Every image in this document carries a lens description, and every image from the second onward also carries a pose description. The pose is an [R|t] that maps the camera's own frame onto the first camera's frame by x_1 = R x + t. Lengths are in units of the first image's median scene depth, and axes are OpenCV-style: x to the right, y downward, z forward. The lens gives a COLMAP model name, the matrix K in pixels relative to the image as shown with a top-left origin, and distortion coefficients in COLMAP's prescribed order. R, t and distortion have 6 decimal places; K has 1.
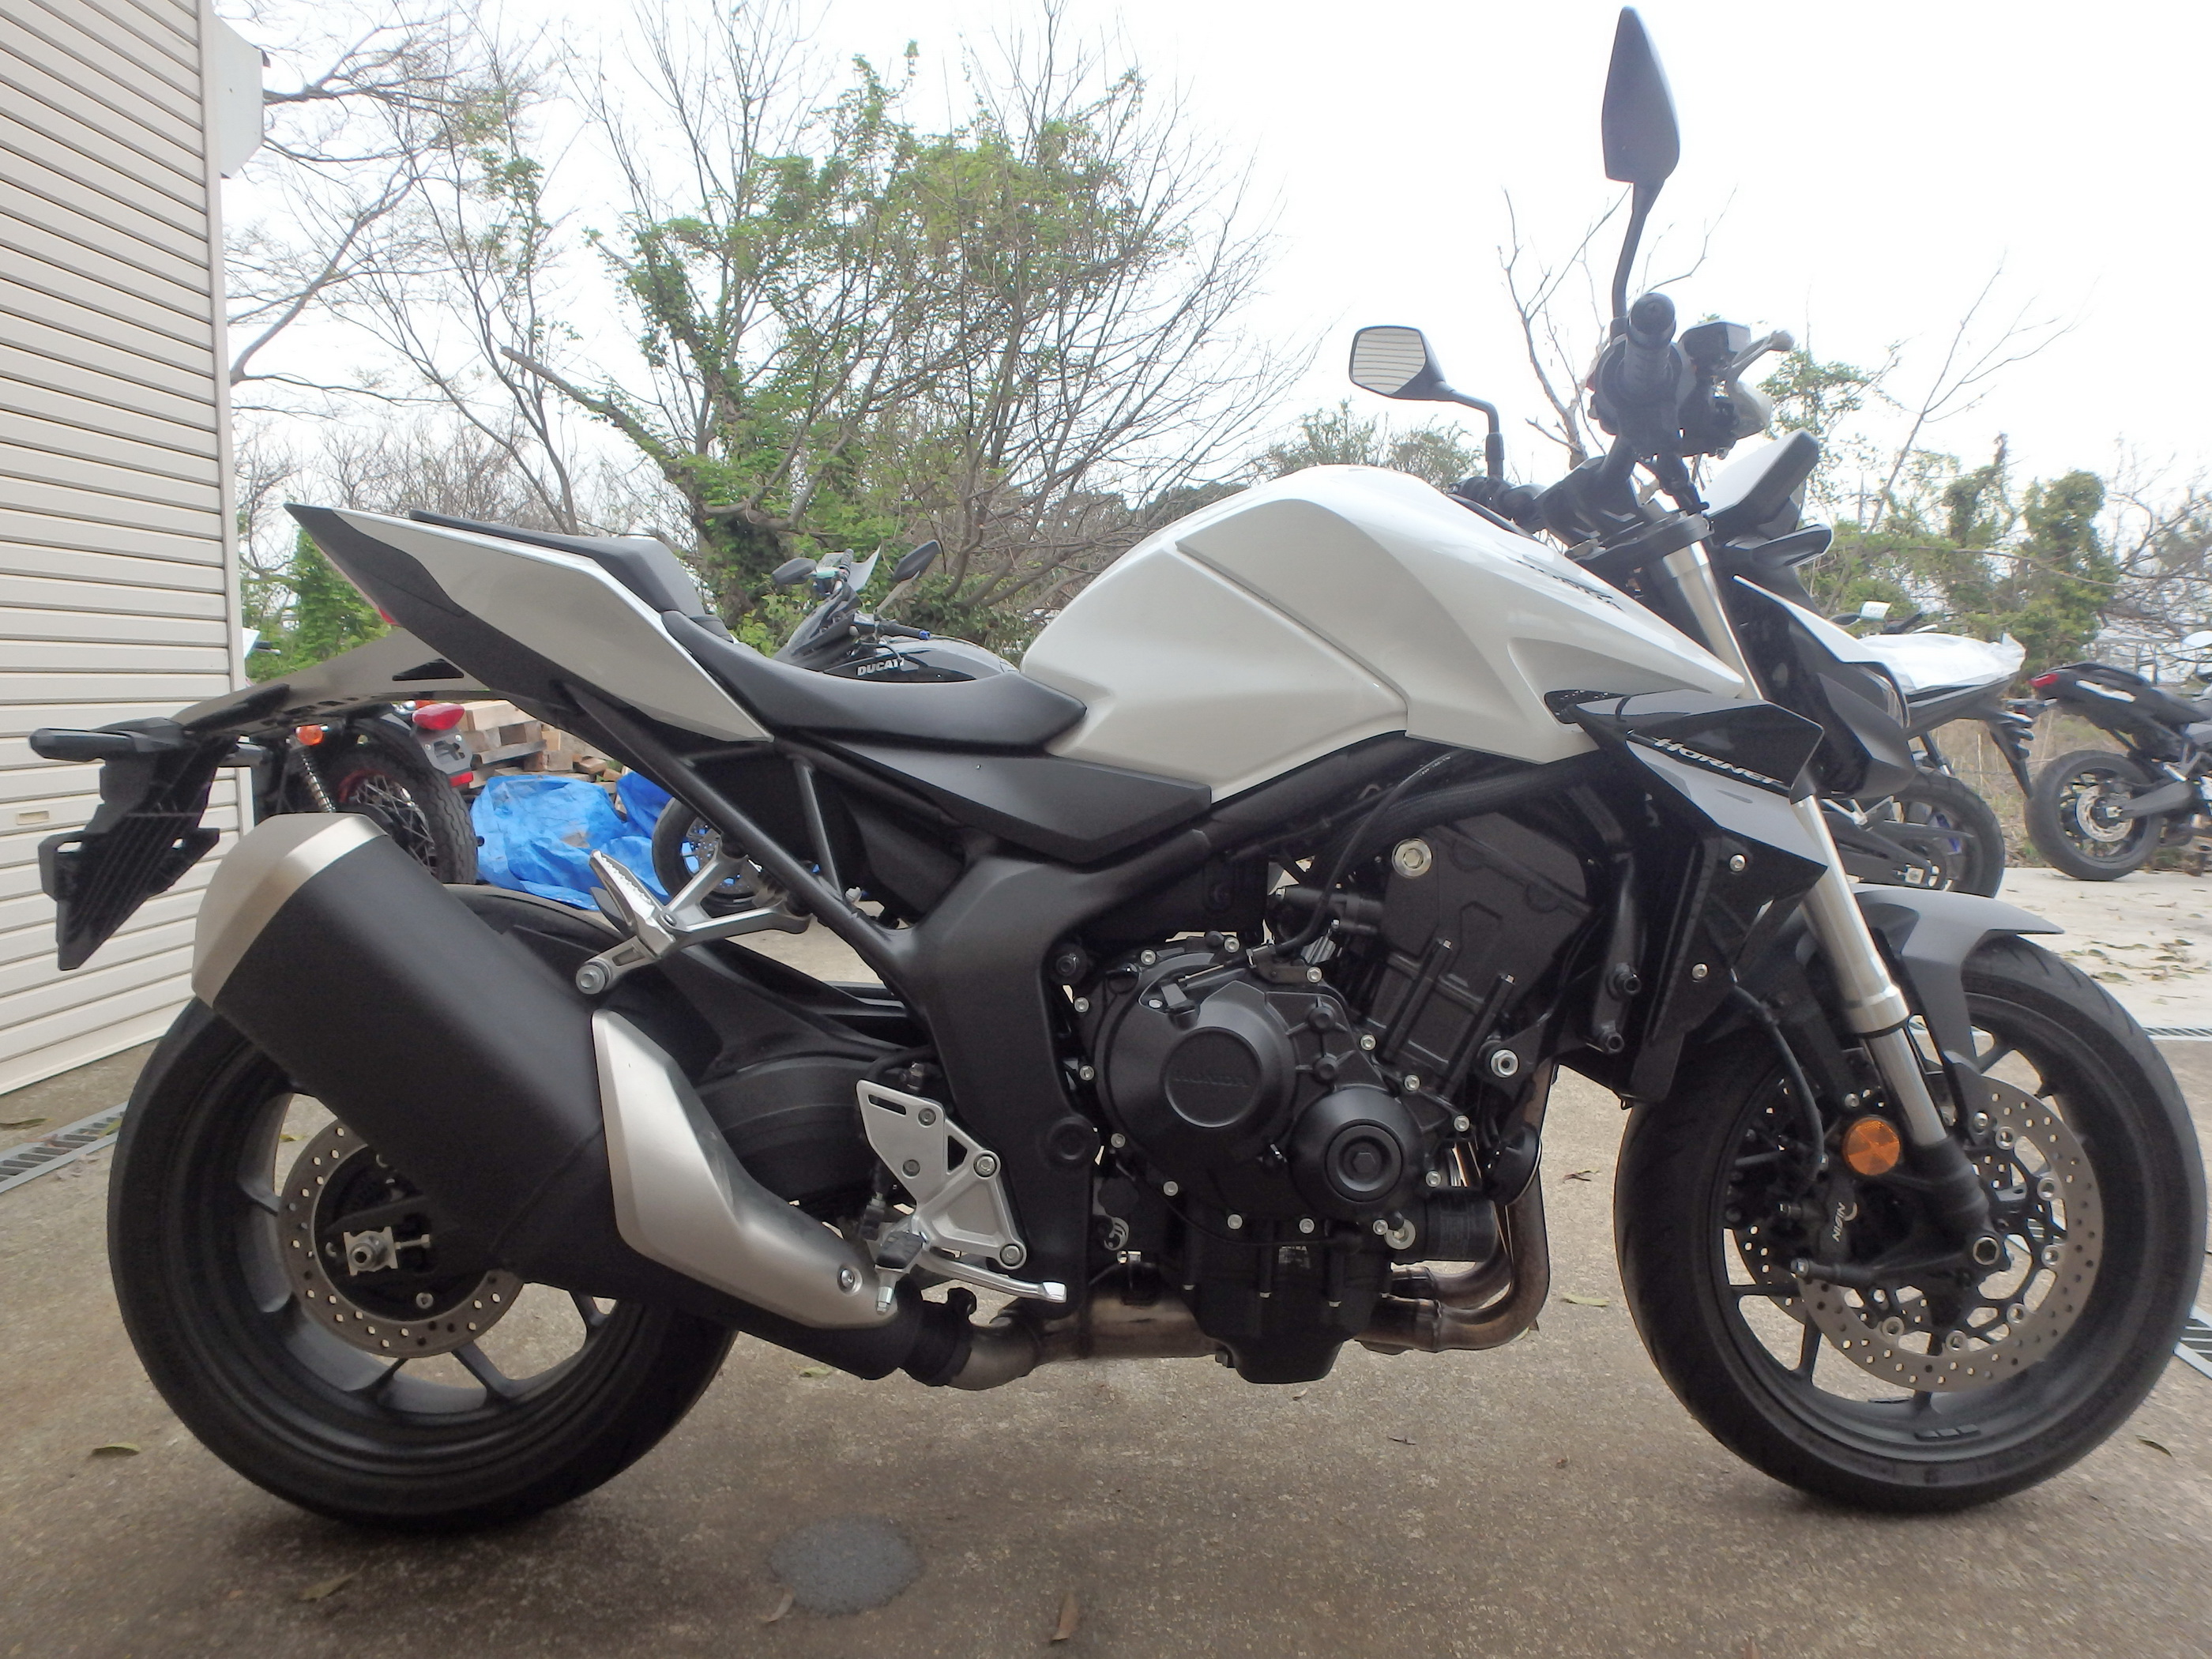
lens RADIAL K [[1376.5, 0, 1106.7], [0, 1376.5, 833.6], [0, 0, 1]] dist [-0.034306, 0.006900]
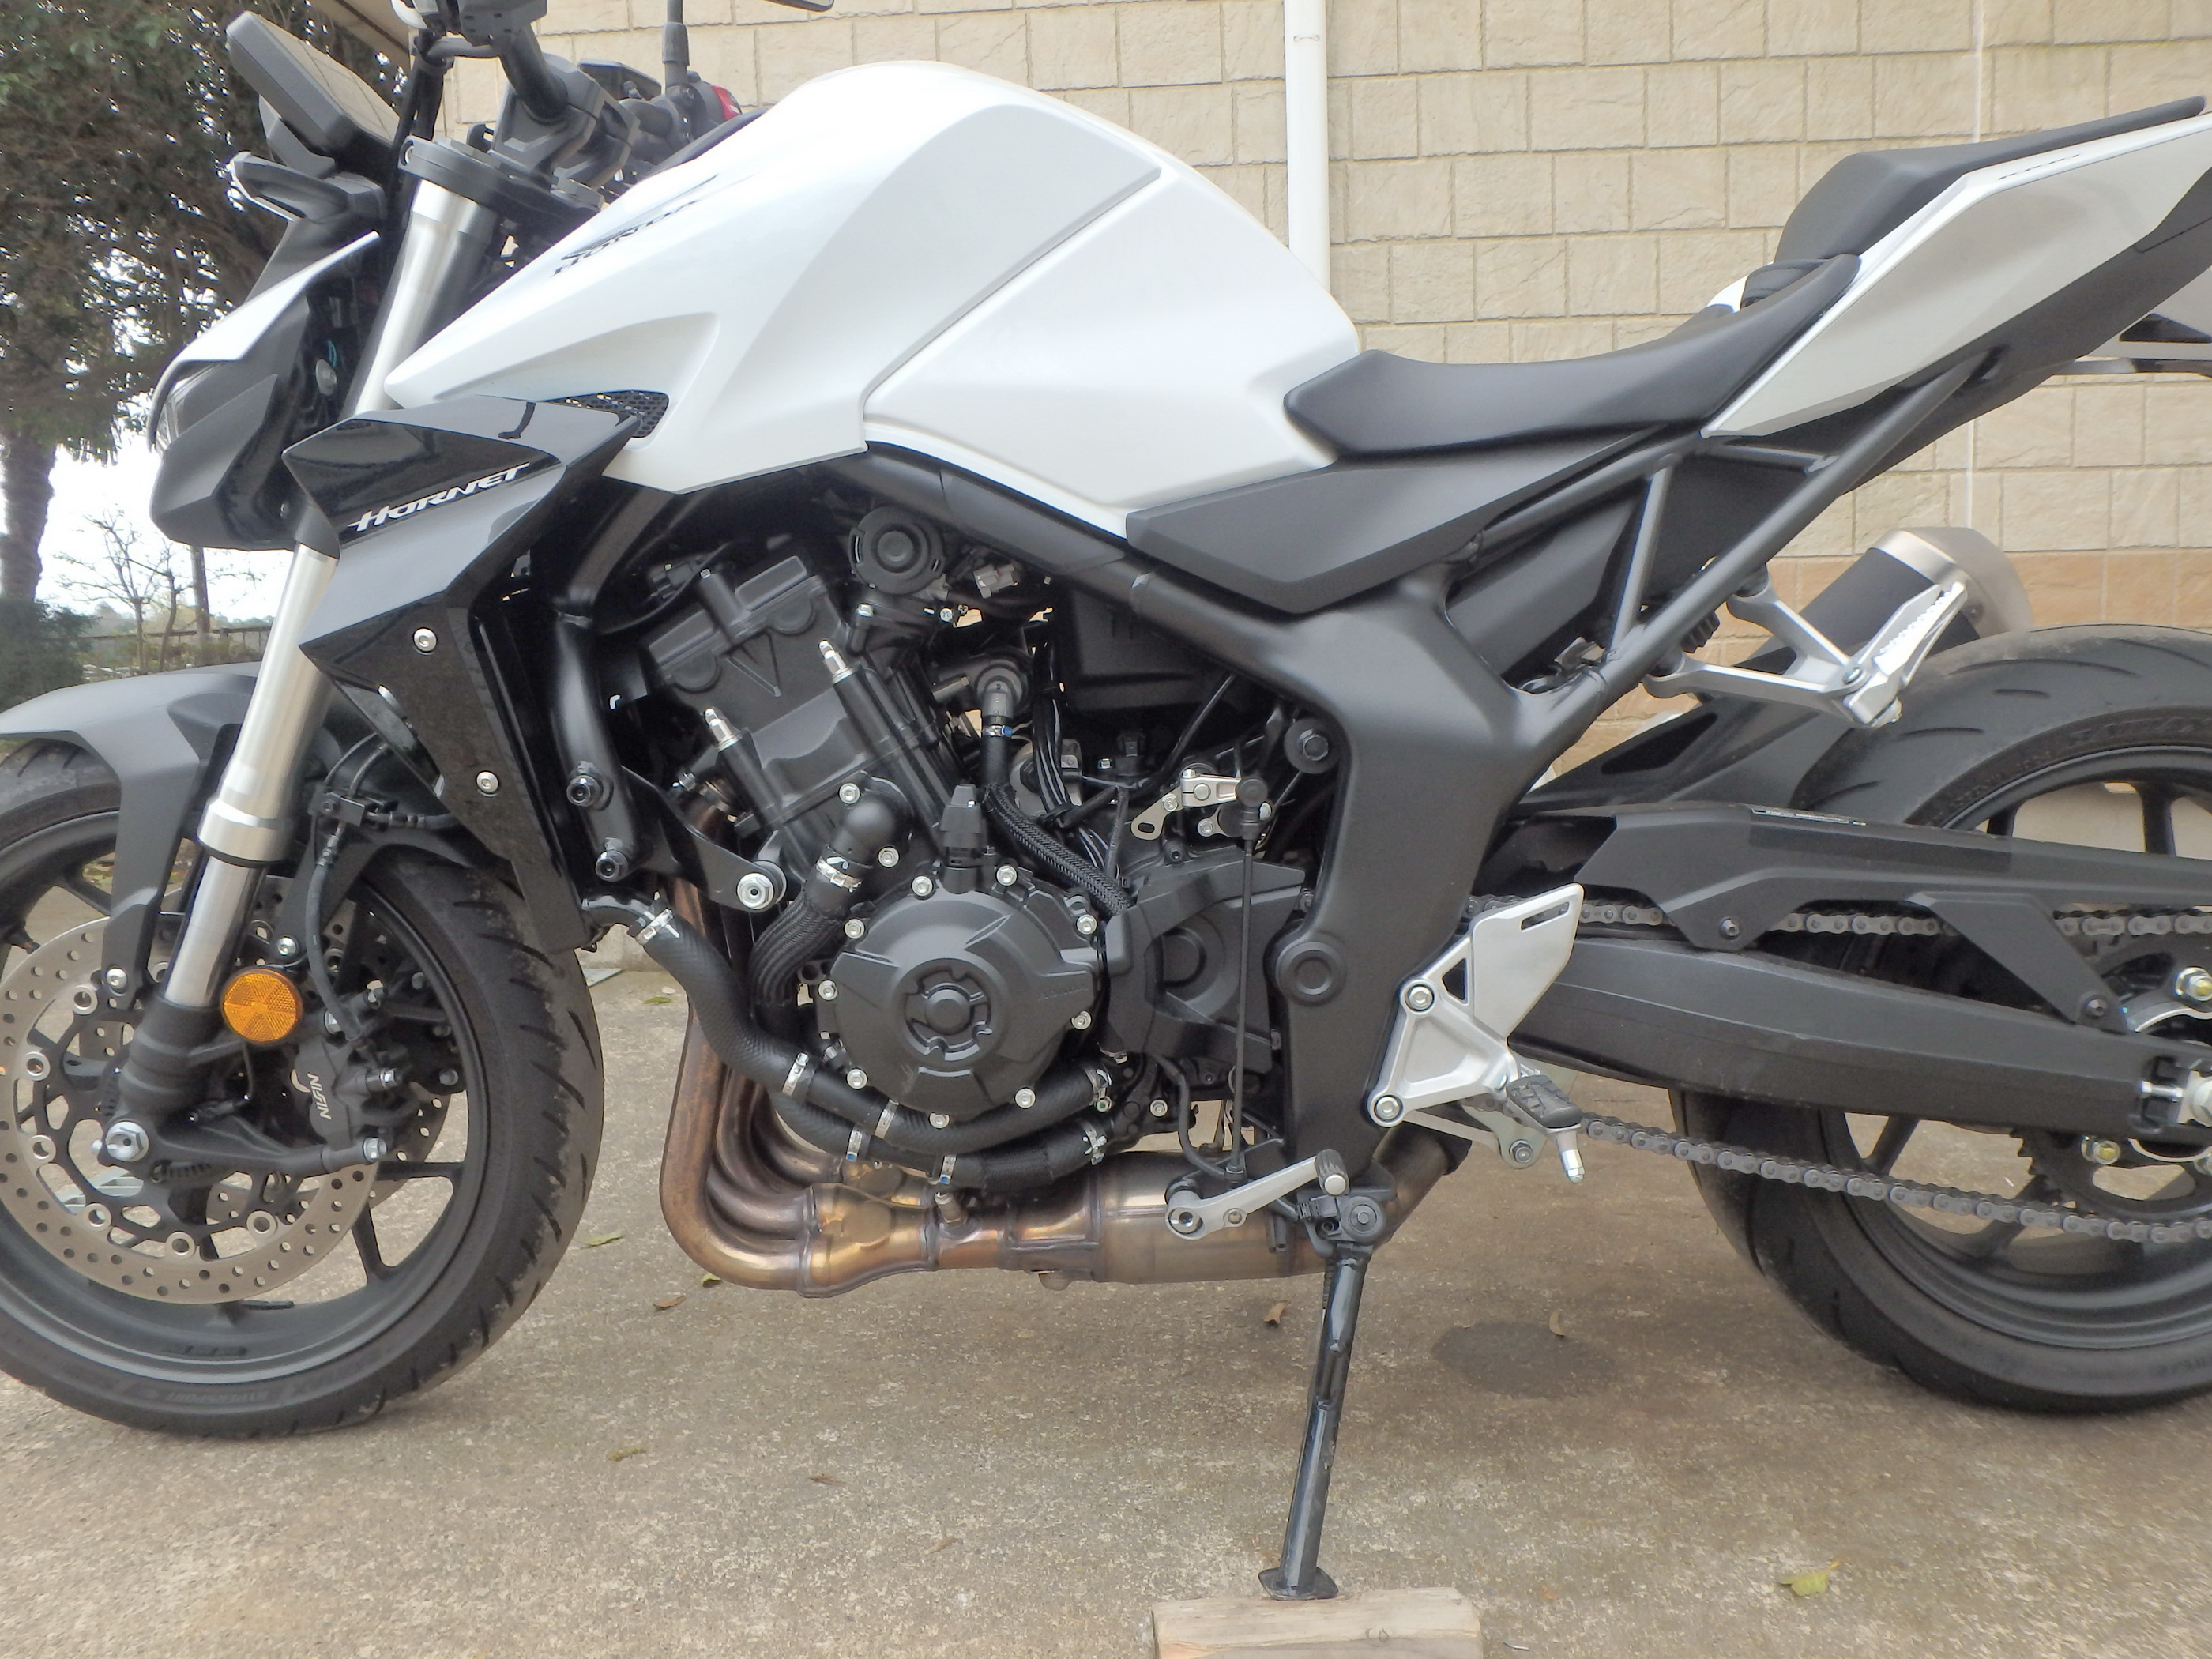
lens RADIAL K [[1606.7, 0, 1117.3], [0, 1606.7, 813.3], [0, 0, 1]] dist [-0.014830, 0.022757]
pose [[-0.999533, 0.025659, 0.016588, 0.052366], [0.028514, 0.978410, 0.204696, -0.050748], [-0.010978, 0.205074, -0.978685, 1.862281]]
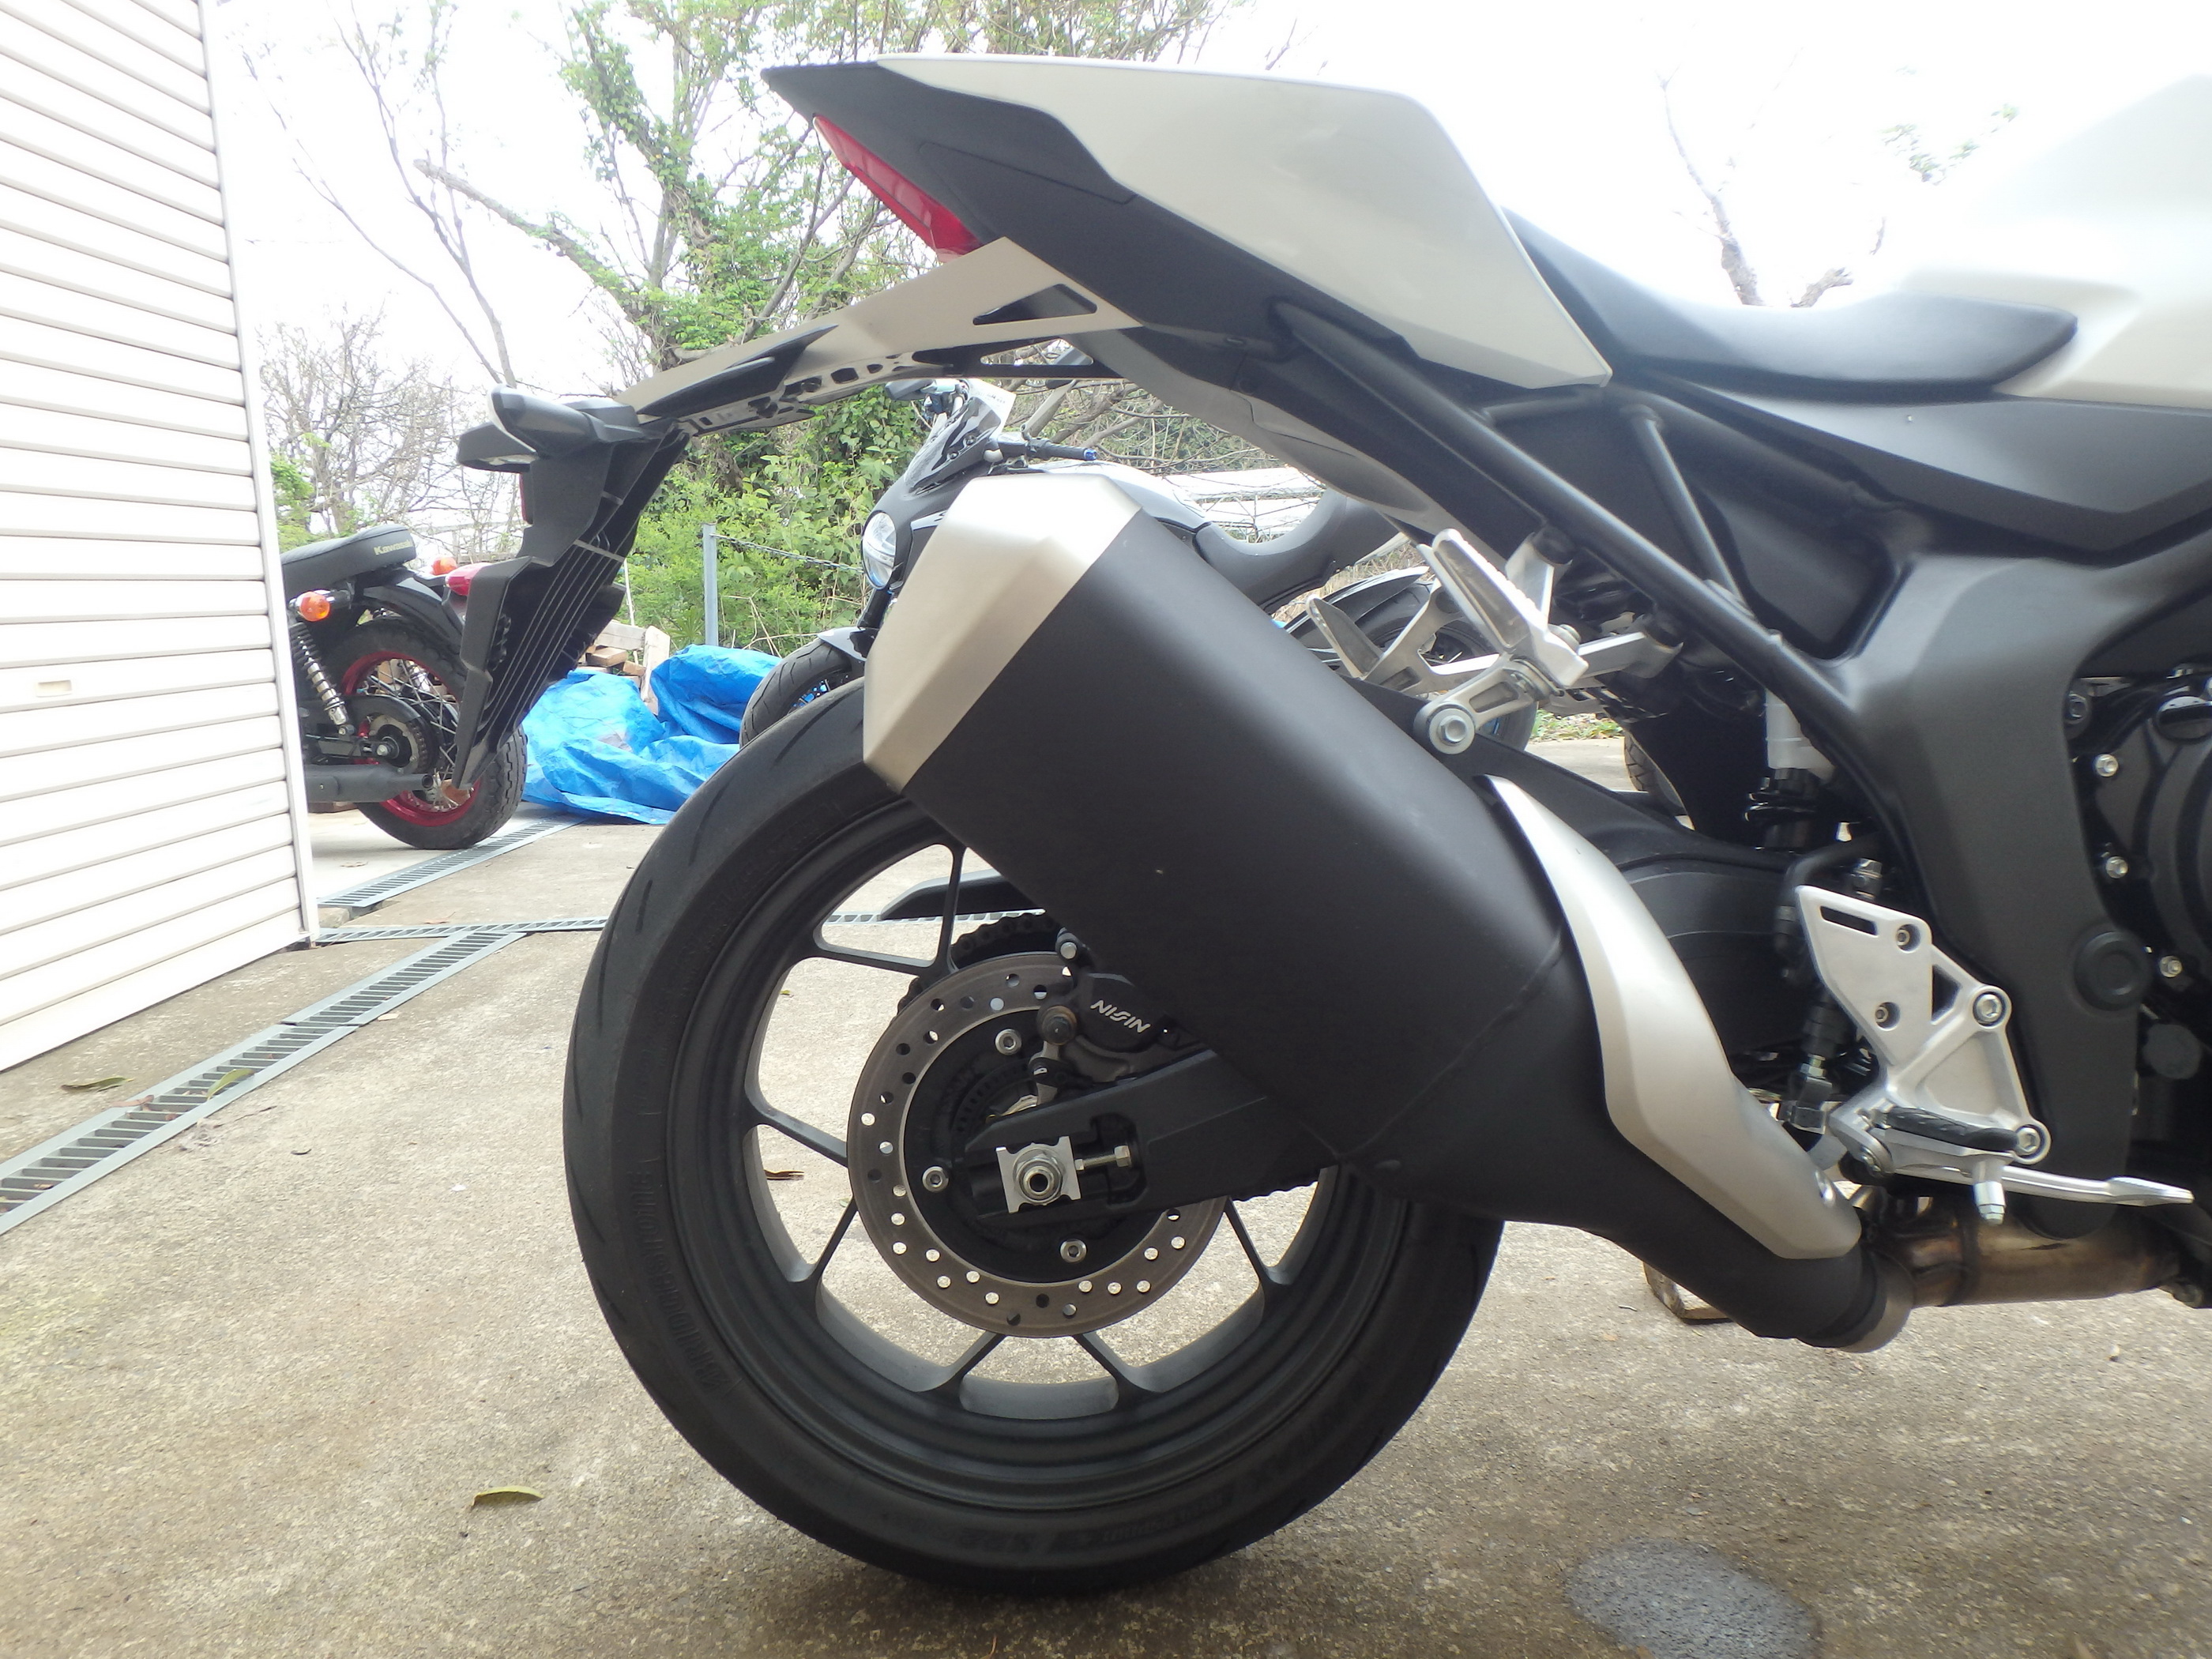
lens RADIAL K [[1606.7, 0, 1077.2], [0, 1606.7, 836.8], [0, 0, 1]] dist [-0.014830, 0.022757]
pose [[0.999480, -0.032252, -0.000512, -0.453854], [0.032240, 0.998349, 0.047542, 0.093794], [-0.001023, -0.047534, 0.998869, 0.200879]]
